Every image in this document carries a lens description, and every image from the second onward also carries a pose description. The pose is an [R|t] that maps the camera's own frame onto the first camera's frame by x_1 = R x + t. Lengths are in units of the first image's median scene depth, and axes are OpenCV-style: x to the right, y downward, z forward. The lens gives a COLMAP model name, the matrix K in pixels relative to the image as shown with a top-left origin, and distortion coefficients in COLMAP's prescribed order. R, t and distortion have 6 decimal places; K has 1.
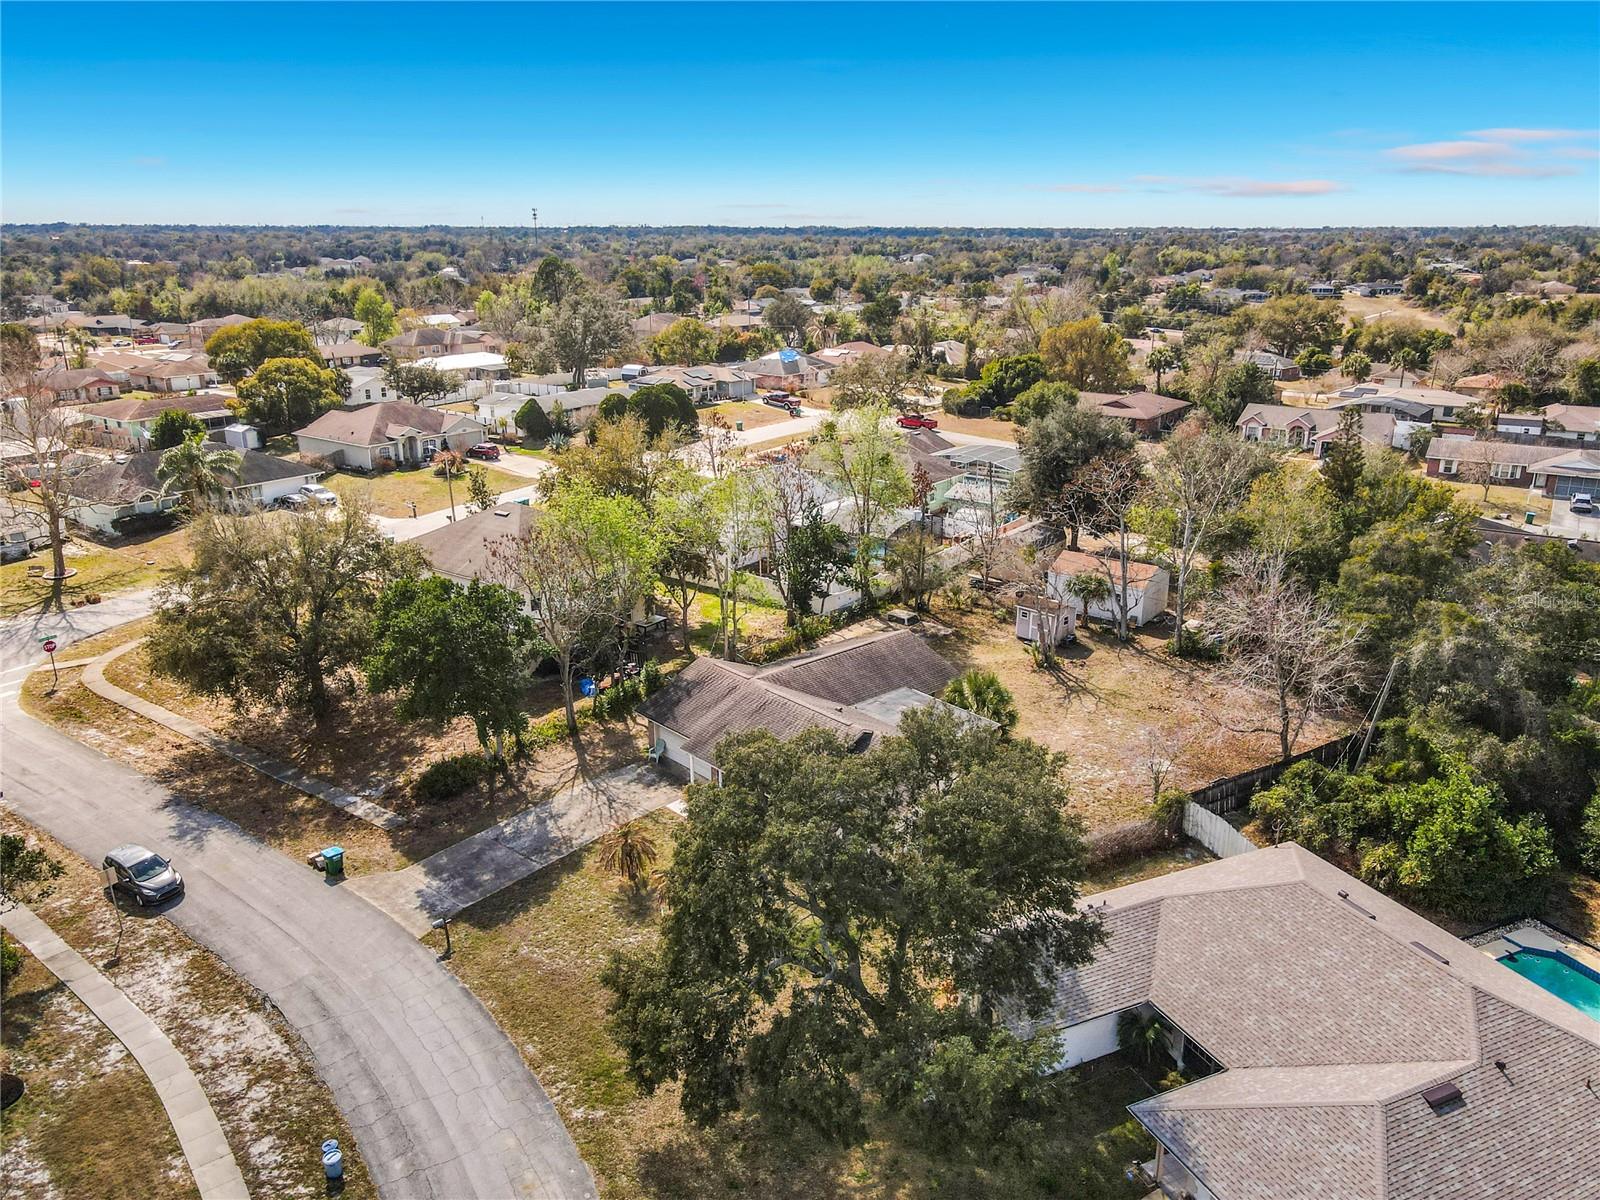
lens RADIAL K [[1179.0, 0, 806.3], [0, 1179.0, 593.5], [0, 0, 1]] dist [-0.000976, 0.046306]
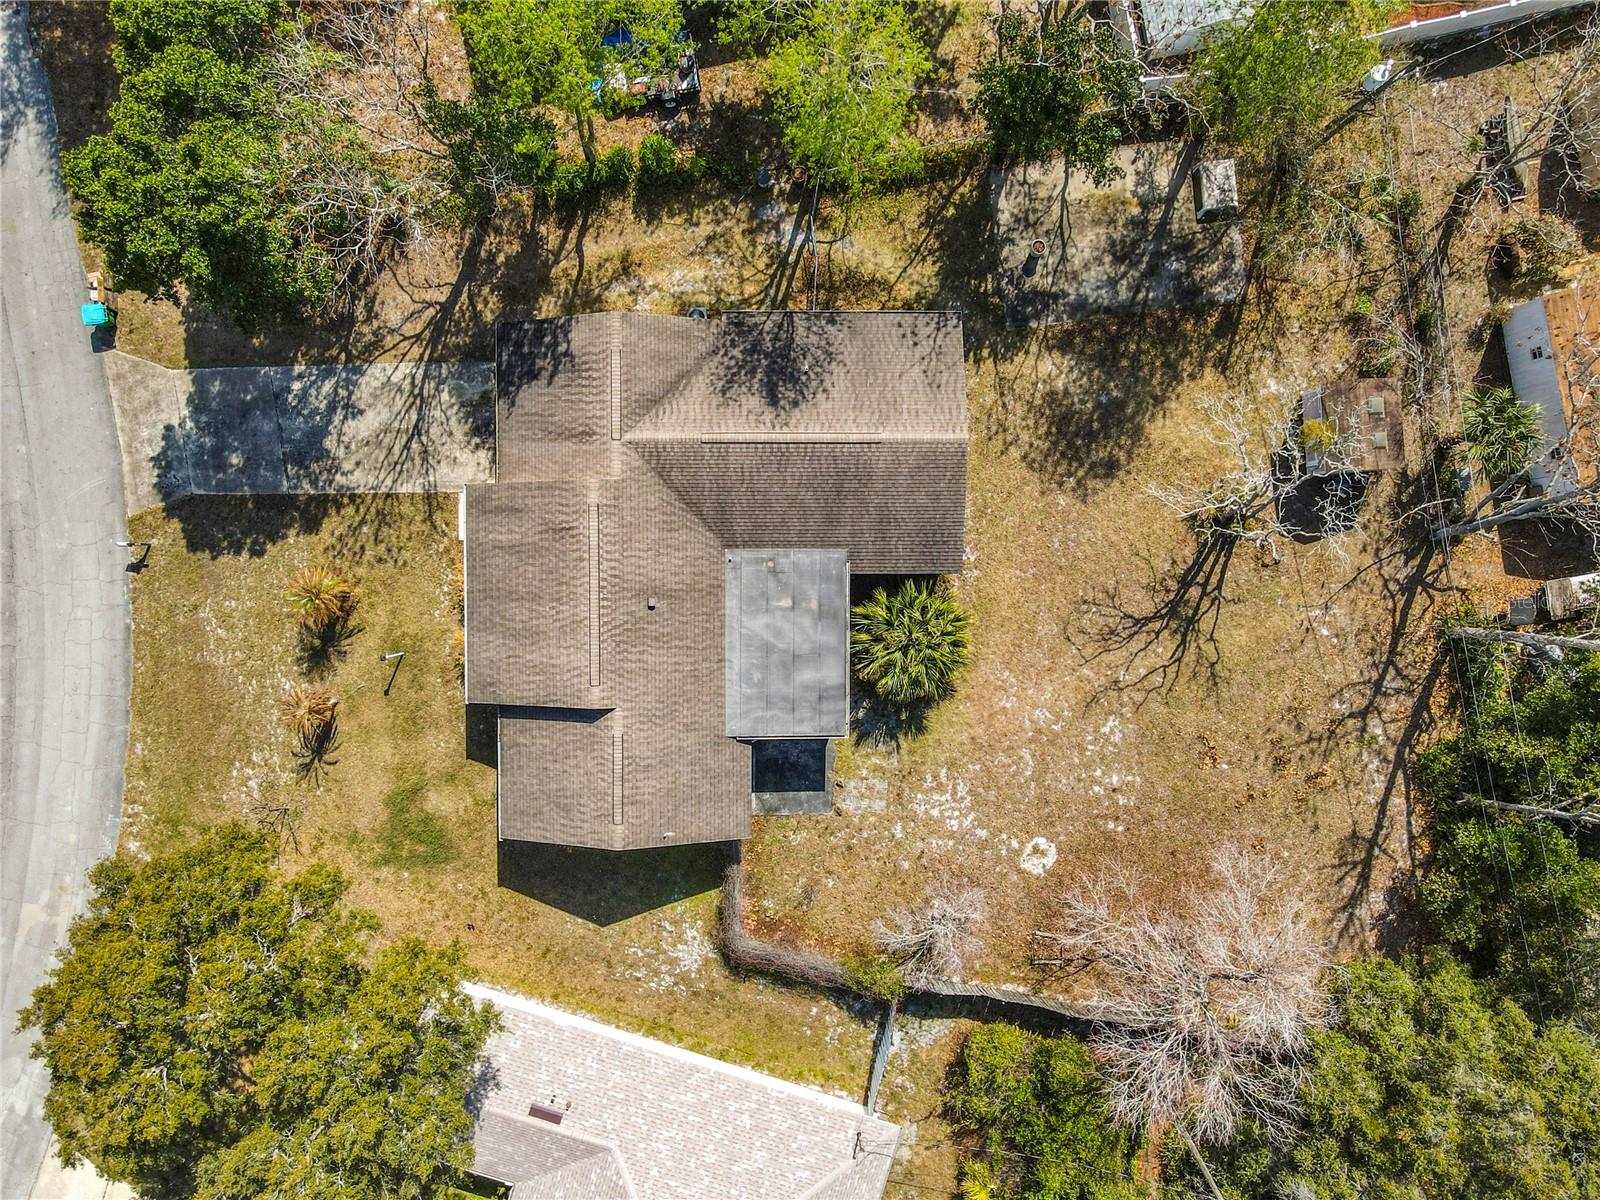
lens RADIAL K [[1191.7, 0, 800.0], [0, 1191.7, 600.0], [0, 0, 1]] dist [0.011611, 0.006713]
pose [[0.755798, 0.654359, 0.024161, 0.080239], [-0.202970, 0.199034, 0.958743, -0.629629], [0.622554, -0.729520, 0.283245, 0.901973]]
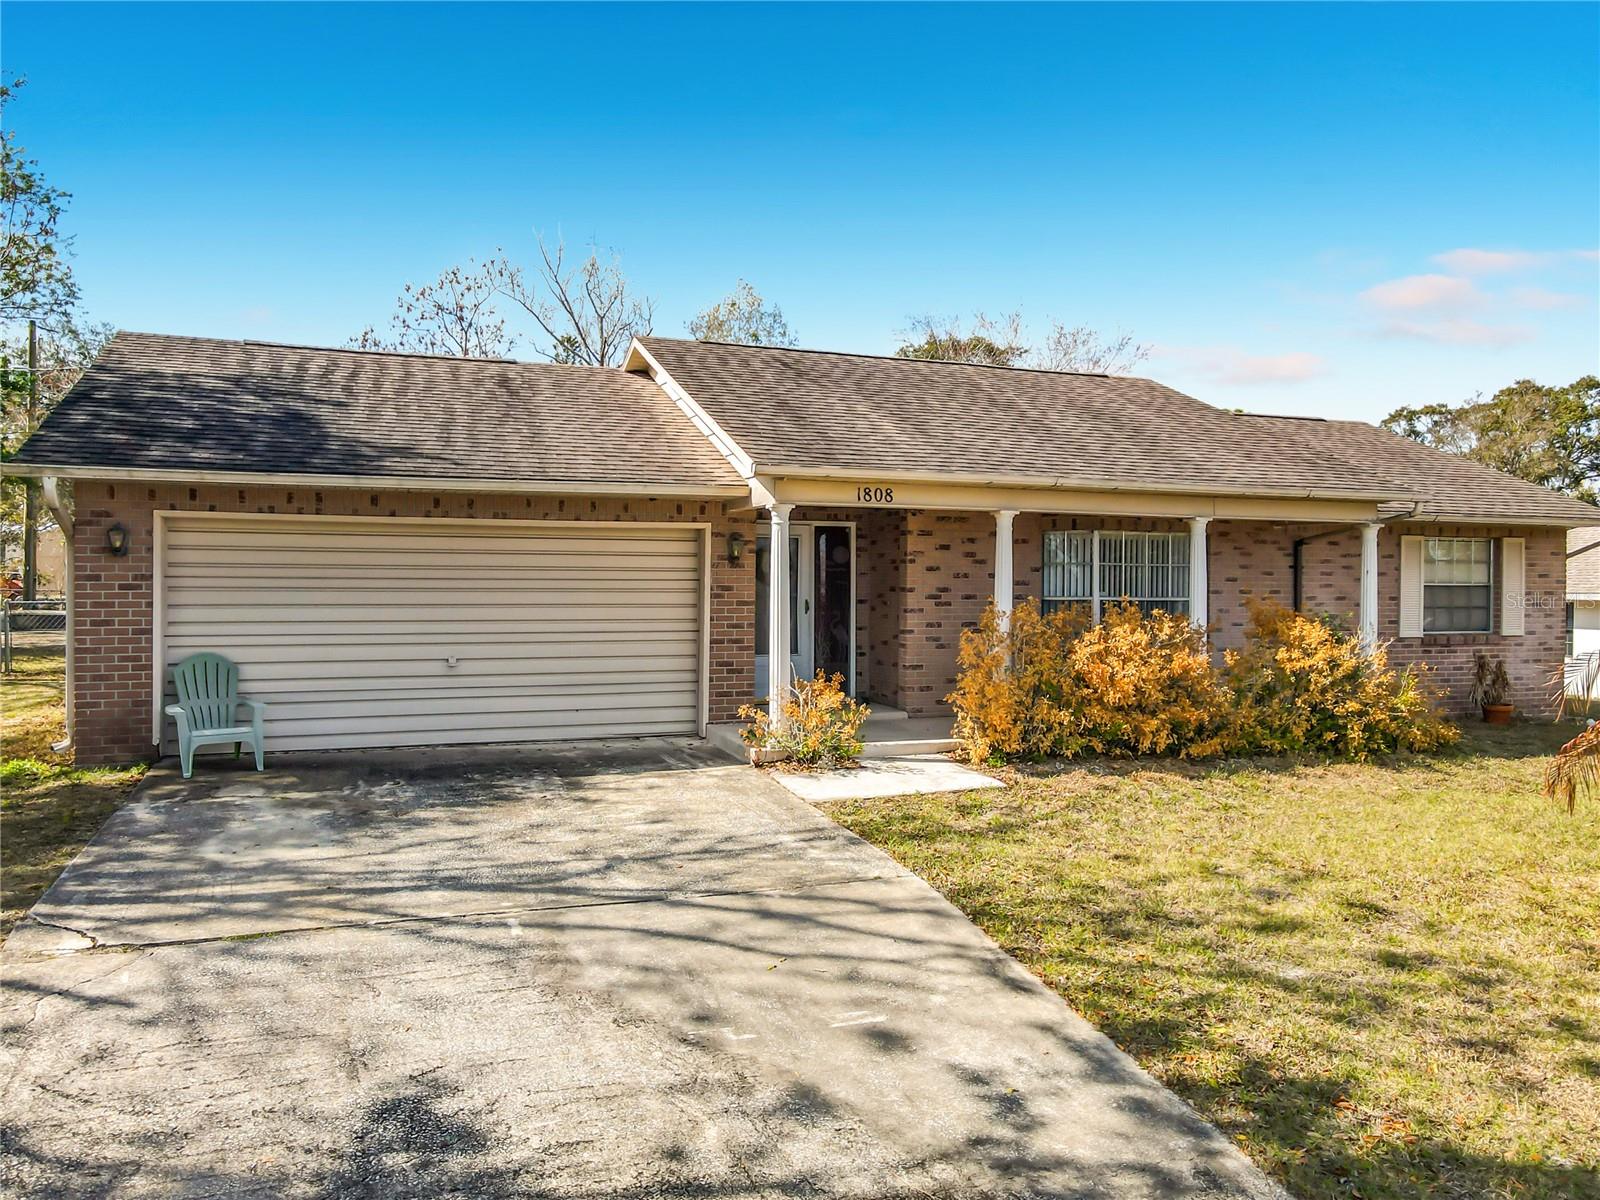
lens RADIAL K [[1179.0, 0, 806.3], [0, 1179.0, 593.5], [0, 0, 1]] dist [-0.000976, 0.046306]
pose [[0.344433, 0.003032, 0.938806, -0.282966], [0.264580, 0.959147, -0.100168, 0.175584], [-0.900757, 0.282890, 0.329560, 0.977560]]
